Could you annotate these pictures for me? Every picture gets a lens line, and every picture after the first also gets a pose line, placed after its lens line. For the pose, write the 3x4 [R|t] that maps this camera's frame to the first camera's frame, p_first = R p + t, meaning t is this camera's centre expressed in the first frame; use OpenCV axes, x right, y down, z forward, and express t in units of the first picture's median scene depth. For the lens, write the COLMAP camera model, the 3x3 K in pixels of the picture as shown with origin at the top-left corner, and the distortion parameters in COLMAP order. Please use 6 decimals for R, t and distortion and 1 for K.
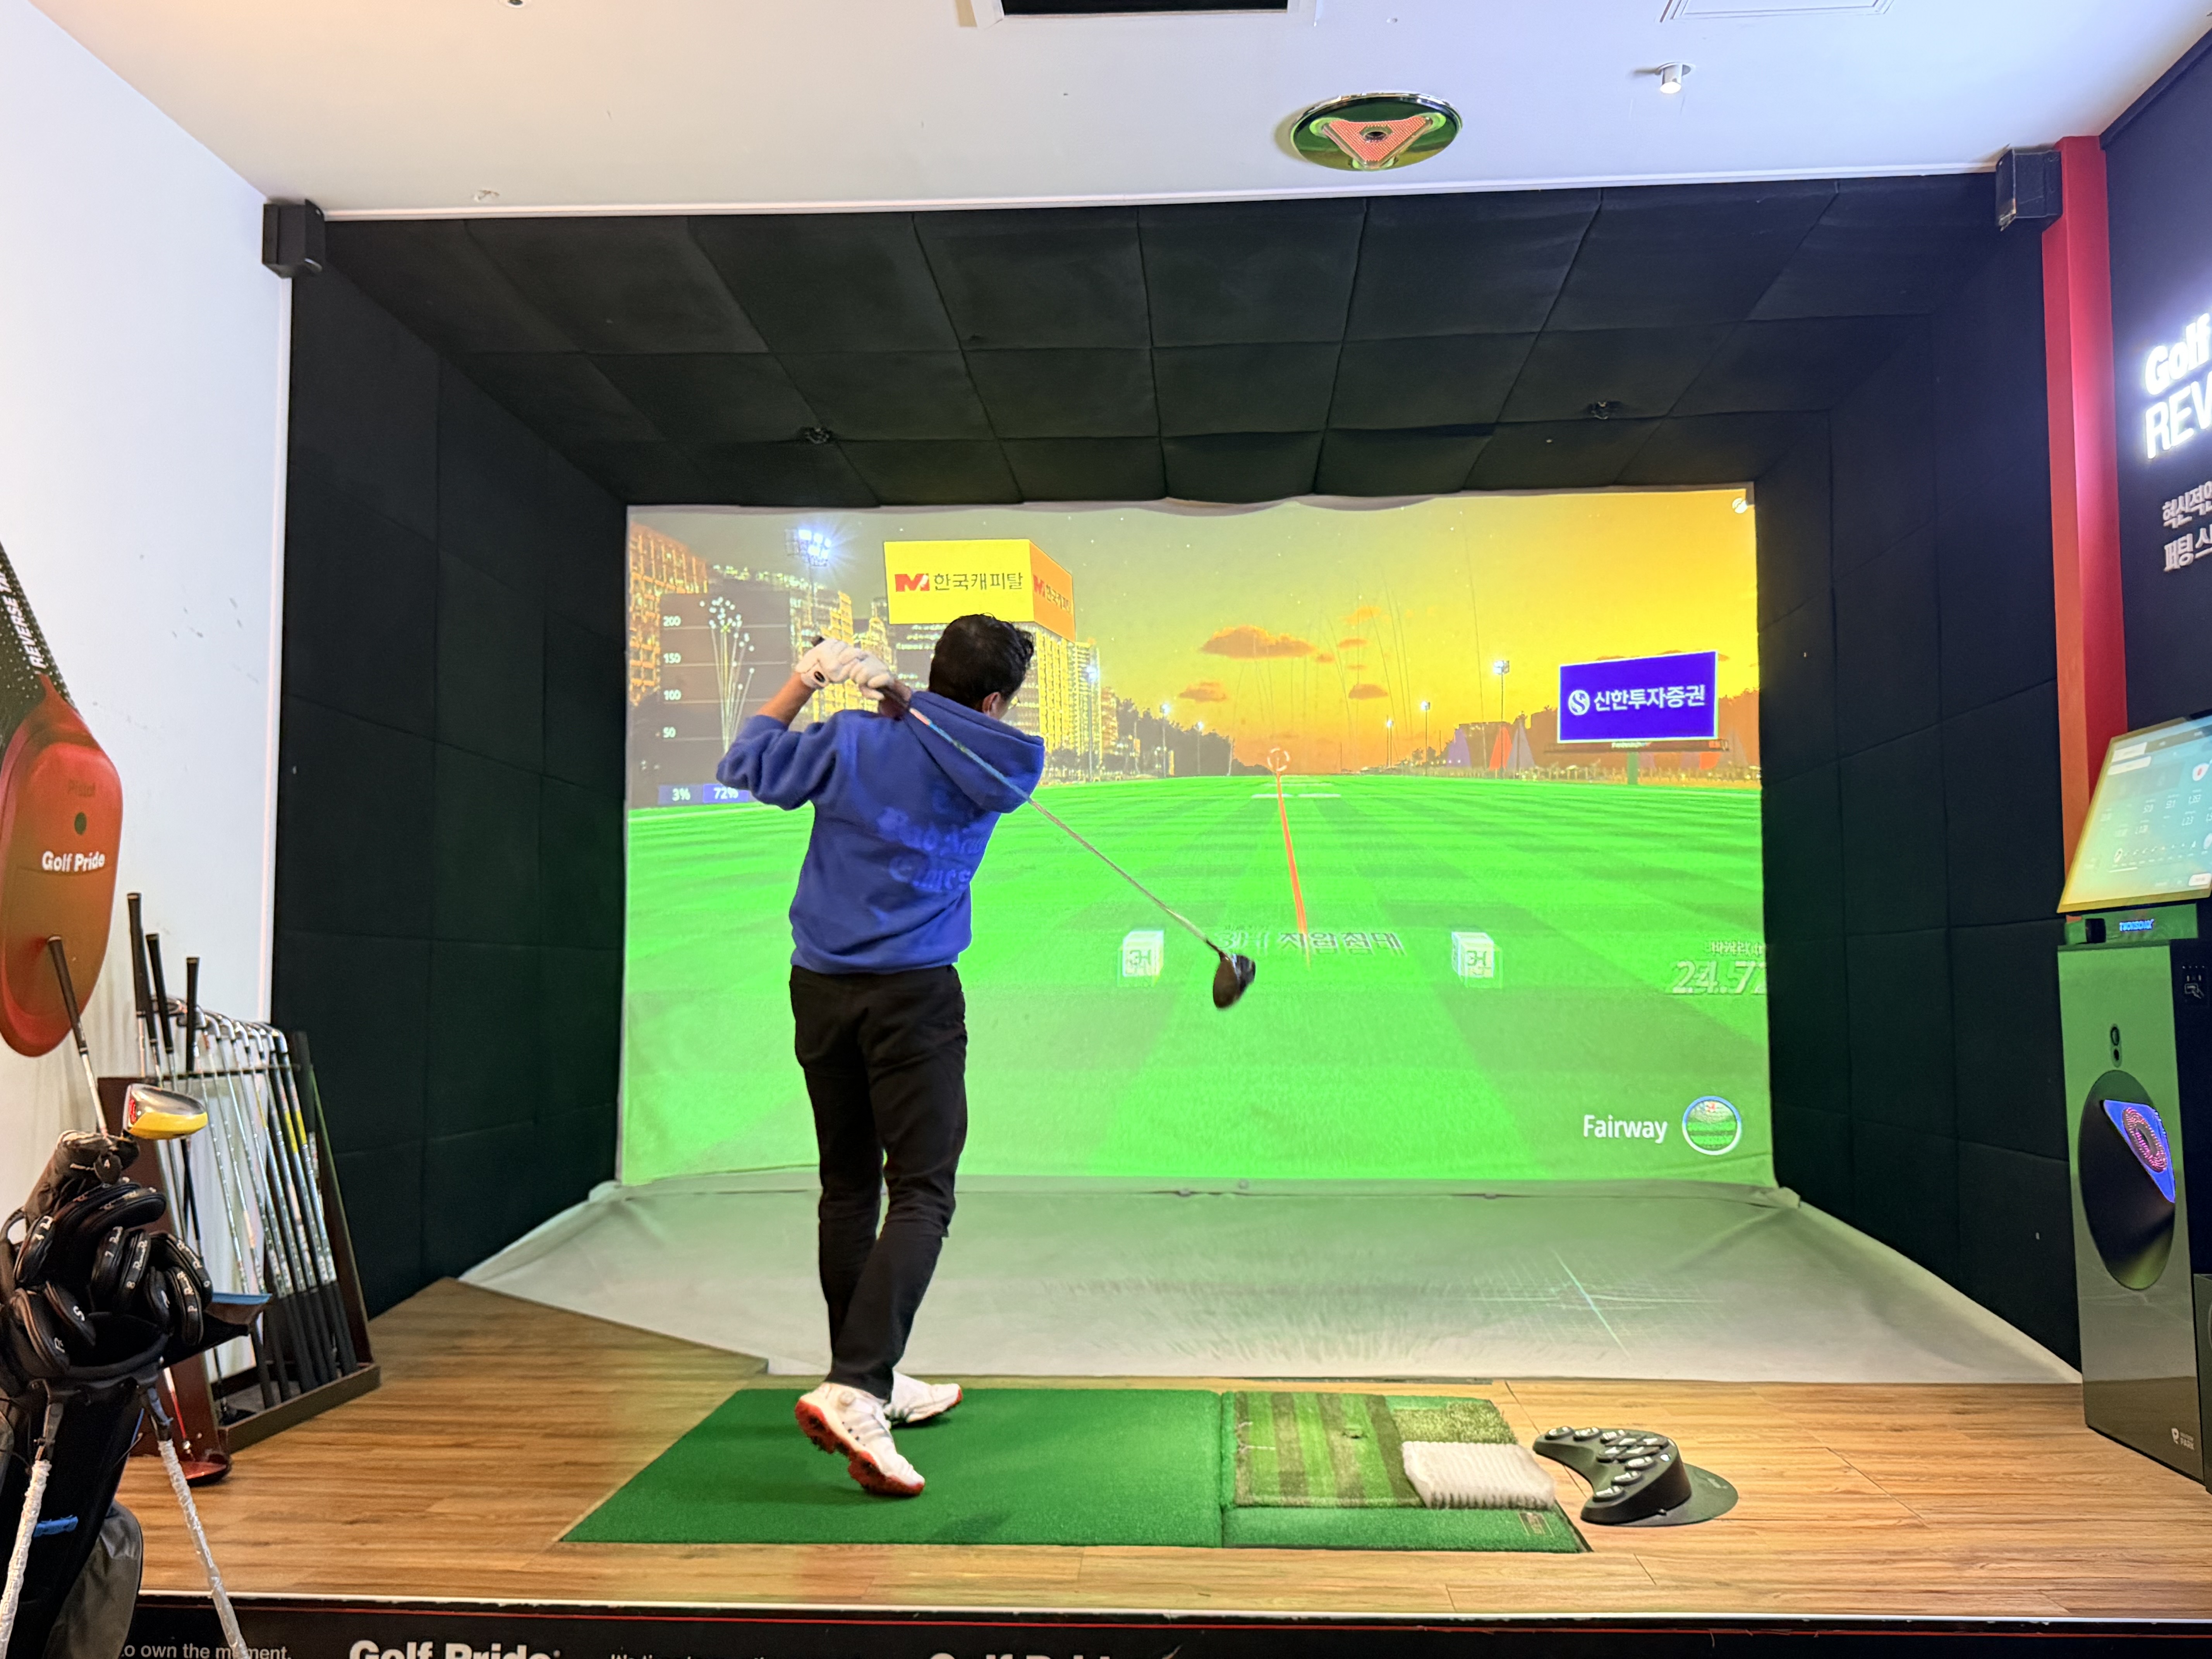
lens RADIAL K [[2156.6, 0, 1106.0], [0, 2156.6, 829.5], [0, 0, 1]] dist [0.097126, -0.193570]
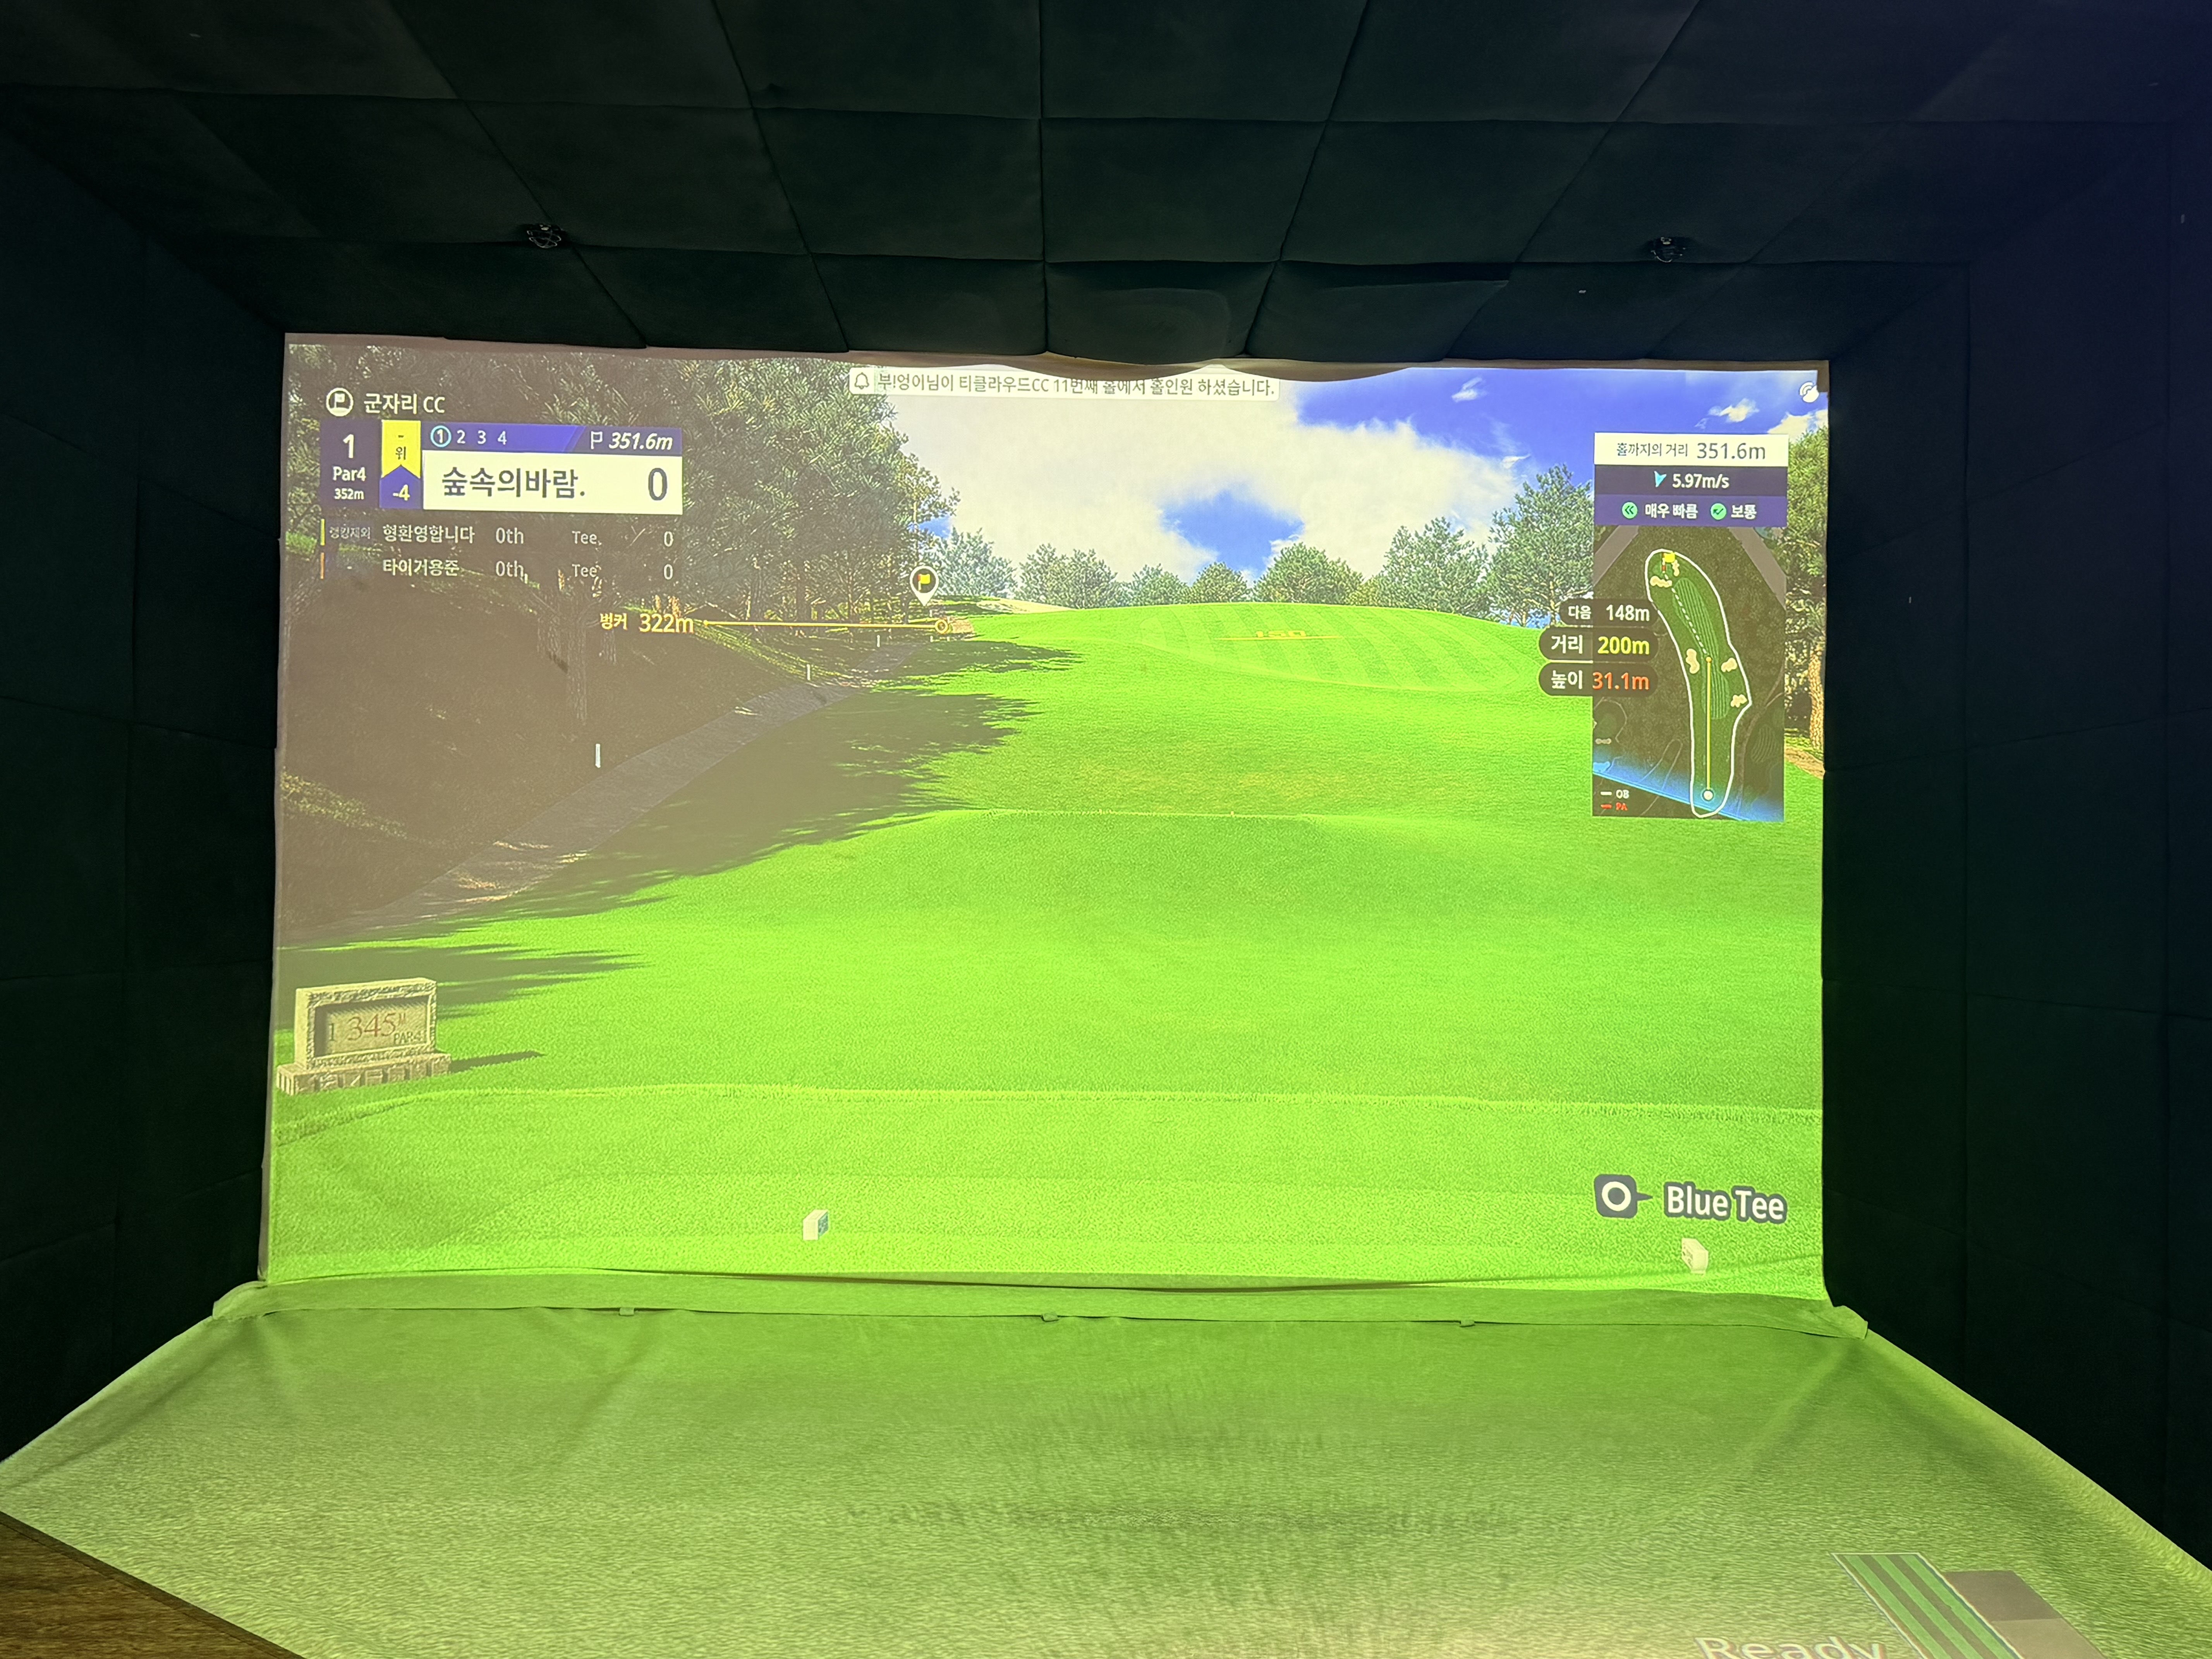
lens RADIAL K [[2216.4, 0, 1106.0], [0, 2216.4, 829.5], [0, 0, 1]] dist [0.015774, 0.007475]
pose [[0.996568, 0.020671, 0.080151, -0.010100], [-0.024959, 0.998289, 0.052880, -0.044255], [-0.078920, -0.054699, 0.995379, 0.330304]]
